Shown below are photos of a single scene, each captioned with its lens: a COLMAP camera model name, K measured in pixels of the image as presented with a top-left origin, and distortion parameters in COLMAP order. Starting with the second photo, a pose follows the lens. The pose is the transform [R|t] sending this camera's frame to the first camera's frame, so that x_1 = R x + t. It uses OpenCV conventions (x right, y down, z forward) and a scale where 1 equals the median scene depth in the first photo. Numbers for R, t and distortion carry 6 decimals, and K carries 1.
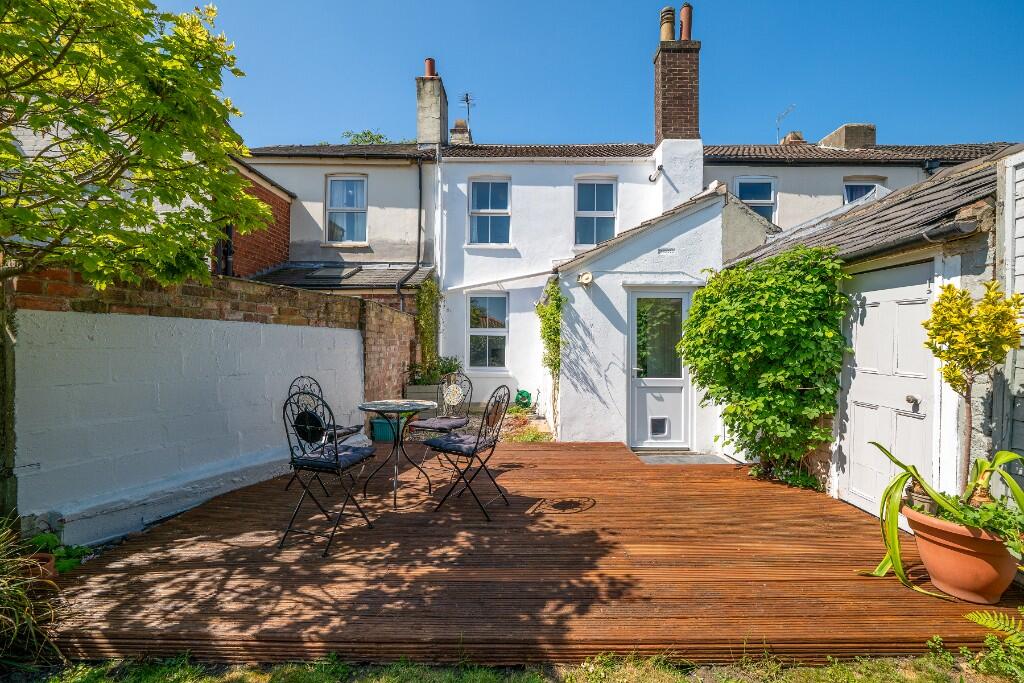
lens RADIAL K [[438.6, 0, 512.1], [0, 438.6, 346.2], [0, 0, 1]] dist [-0.002570, -0.000023]
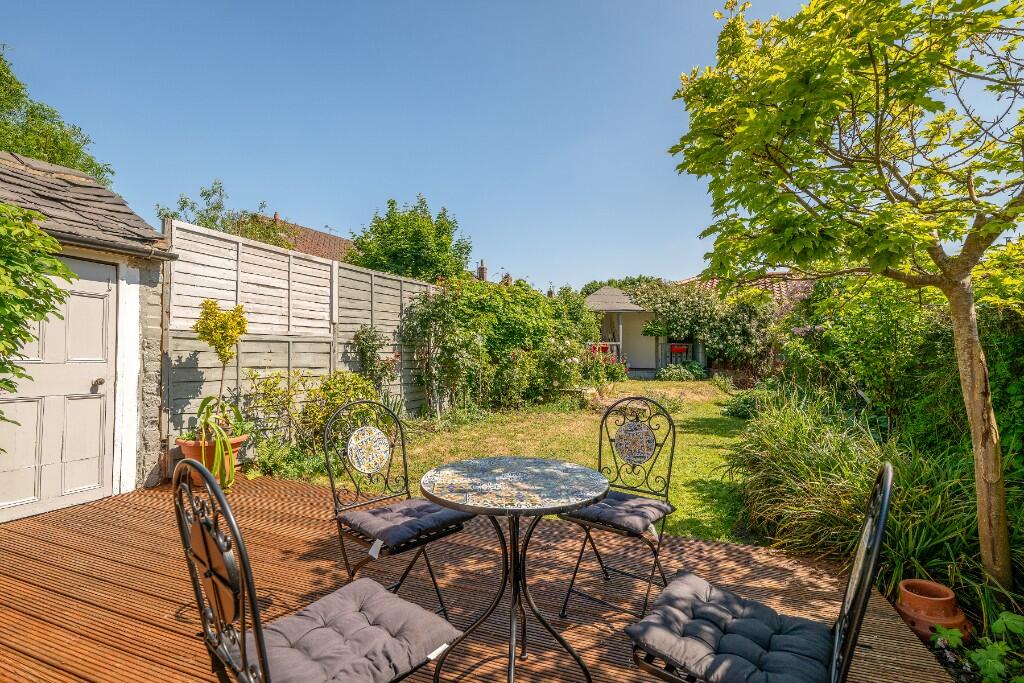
lens RADIAL K [[466.4, 0, 508.6], [0, 466.4, 345.4], [0, 0, 1]] dist [0.000073, 0.000660]
pose [[-0.936940, -0.016299, 0.349111, -0.254750], [-0.018924, 0.999812, -0.004108, 0.006270], [-0.348978, -0.010456, -0.937072, 0.881089]]
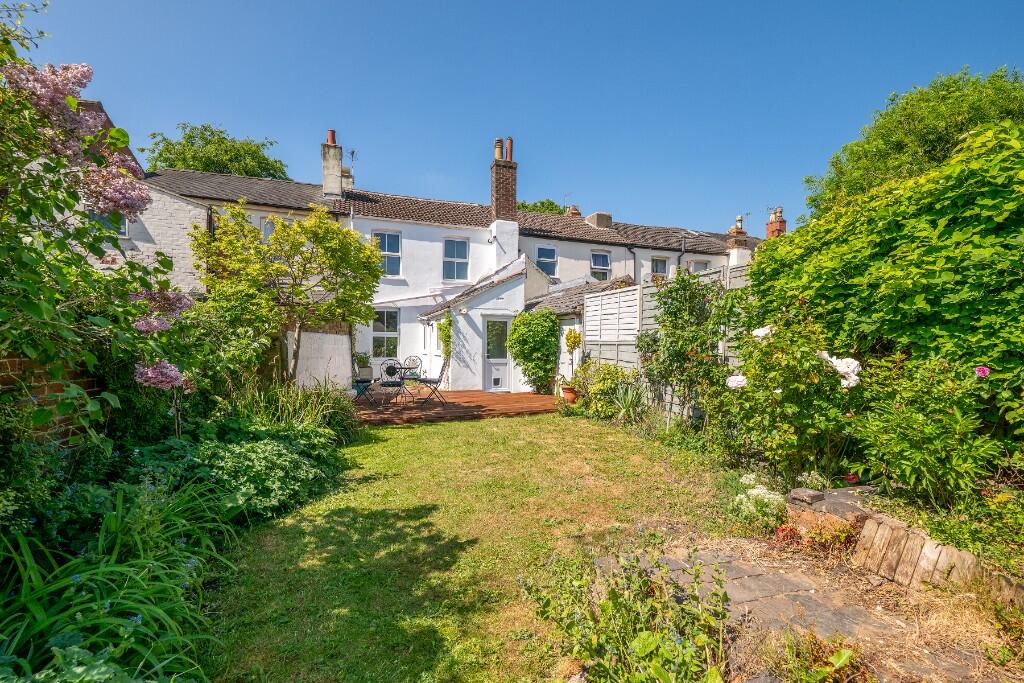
lens RADIAL K [[438.6, 0, 512.1], [0, 438.6, 346.2], [0, 0, 1]] dist [-0.002570, -0.000023]
pose [[0.928456, -0.004086, 0.371421, -0.380481], [0.002016, 0.999980, 0.005962, -0.001112], [-0.371438, -0.004786, 0.928446, -0.985123]]
